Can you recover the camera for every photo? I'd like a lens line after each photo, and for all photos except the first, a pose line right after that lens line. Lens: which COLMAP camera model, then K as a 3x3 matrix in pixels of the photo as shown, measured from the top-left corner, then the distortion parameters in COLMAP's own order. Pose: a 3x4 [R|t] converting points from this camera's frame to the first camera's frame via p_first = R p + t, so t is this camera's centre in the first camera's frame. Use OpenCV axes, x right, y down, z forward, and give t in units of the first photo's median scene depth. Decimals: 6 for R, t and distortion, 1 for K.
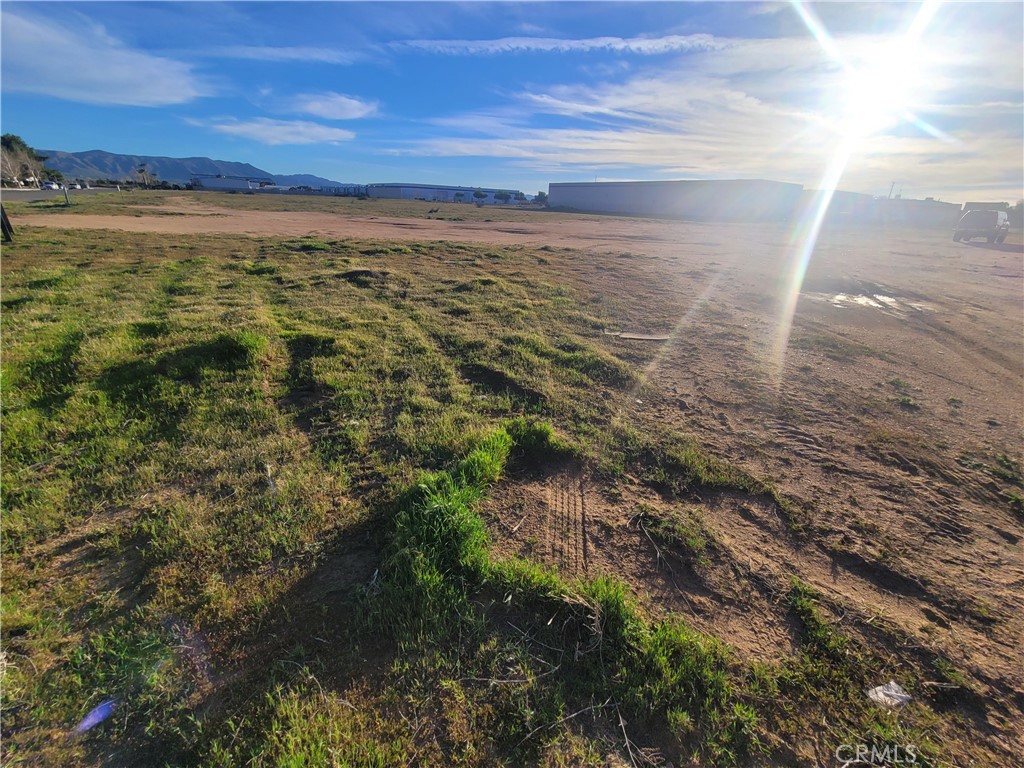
lens RADIAL K [[415.2, 0, 520.4], [0, 415.2, 383.0], [0, 0, 1]] dist [-0.003330, 0.000449]
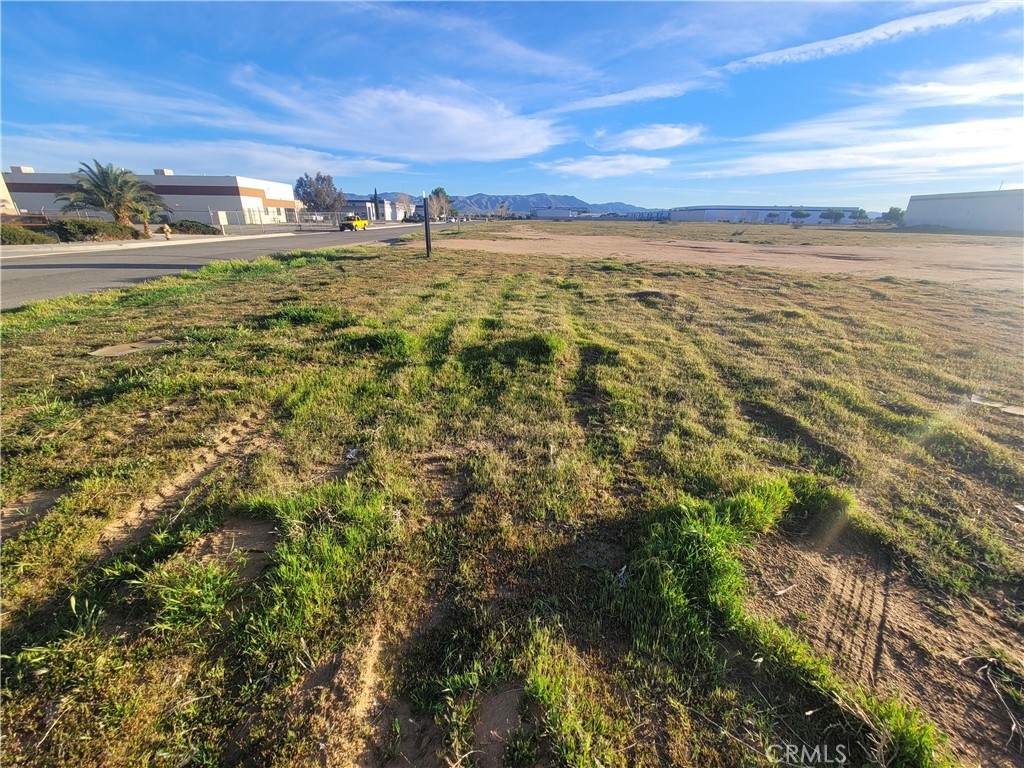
lens RADIAL K [[415.2, 0, 516.4], [0, 415.2, 385.2], [0, 0, 1]] dist [-0.003330, 0.000449]
pose [[0.794386, 0.196011, -0.574917, -0.026182], [-0.221131, 0.974875, 0.026826, 0.015657], [0.565731, 0.105822, 0.817772, -0.056137]]
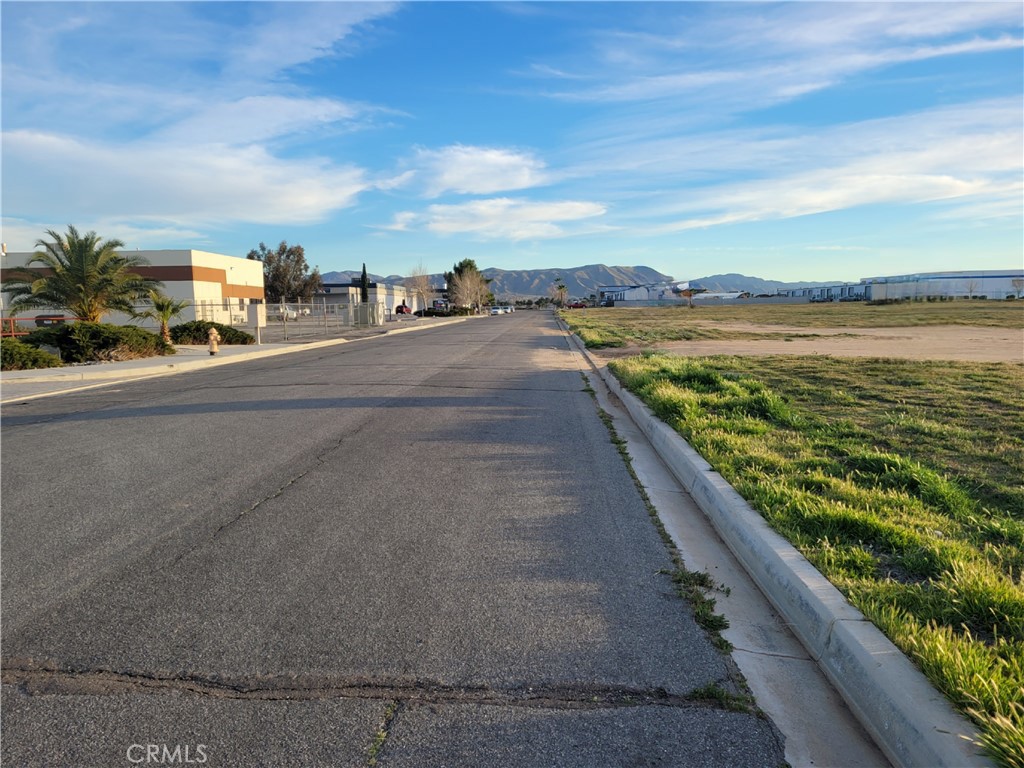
lens RADIAL K [[773.3, 0, 504.4], [0, 773.3, 382.0], [0, 0, 1]] dist [0.037054, -0.014237]
pose [[0.754844, 0.007292, -0.655864, -8.778574], [-0.213487, 0.948220, -0.235164, 1.469630], [0.620188, 0.317530, 0.717315, -4.211175]]
